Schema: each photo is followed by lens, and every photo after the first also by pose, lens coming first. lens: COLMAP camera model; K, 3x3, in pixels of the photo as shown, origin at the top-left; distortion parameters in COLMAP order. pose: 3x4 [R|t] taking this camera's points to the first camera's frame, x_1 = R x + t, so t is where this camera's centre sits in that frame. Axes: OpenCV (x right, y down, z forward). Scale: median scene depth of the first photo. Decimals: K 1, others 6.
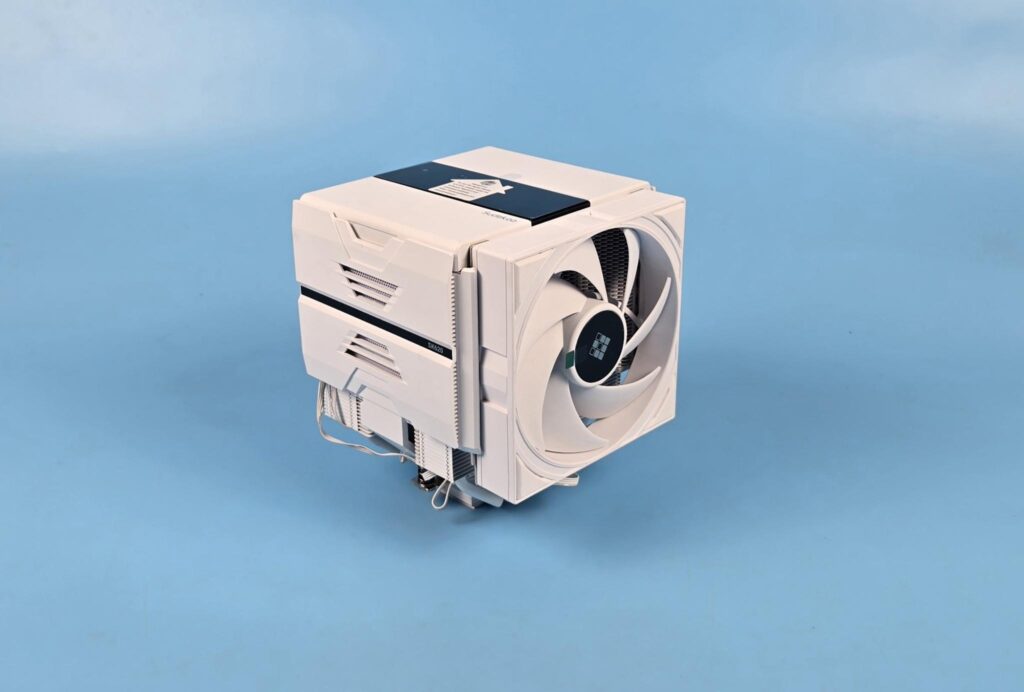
lens RADIAL K [[1037.2, 0, 512.9], [0, 1037.2, 348.7], [0, 0, 1]] dist [0.125287, 0.000000]
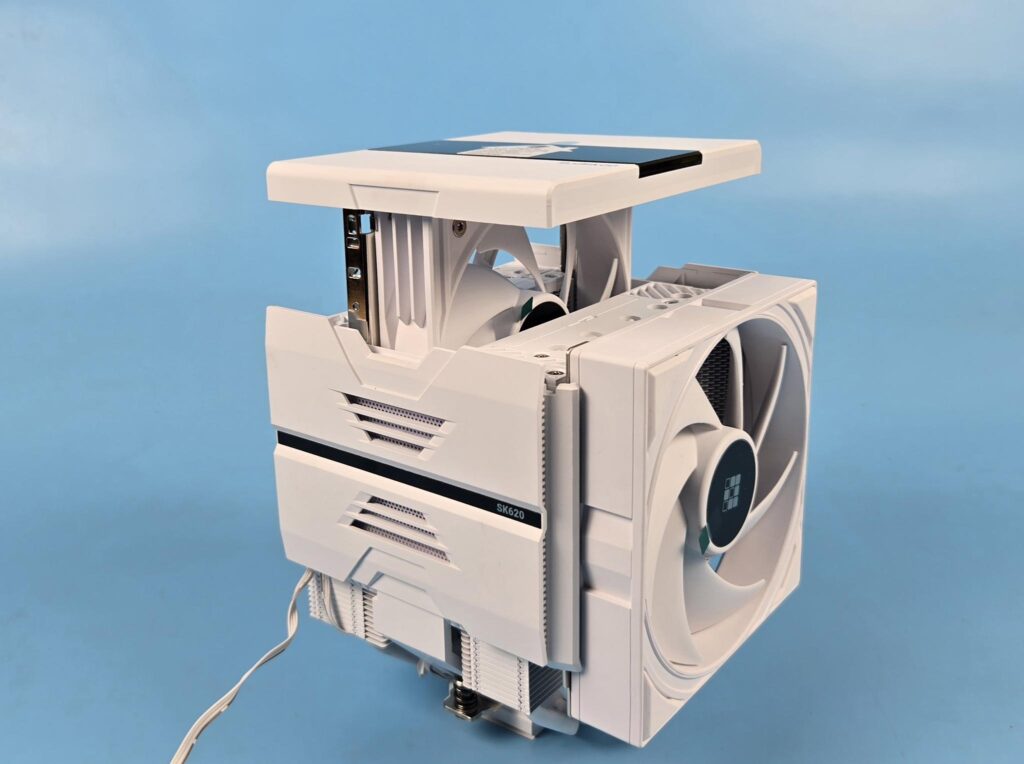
lens RADIAL K [[983.6, 0, 510.8], [0, 983.6, 378.1], [0, 0, 1]] dist [0.089167, 0.000000]
pose [[0.992068, -0.050093, 0.115293, -0.132462], [0.062696, 0.992127, -0.108416, -0.015643], [-0.108954, 0.114784, 0.987397, 0.360060]]
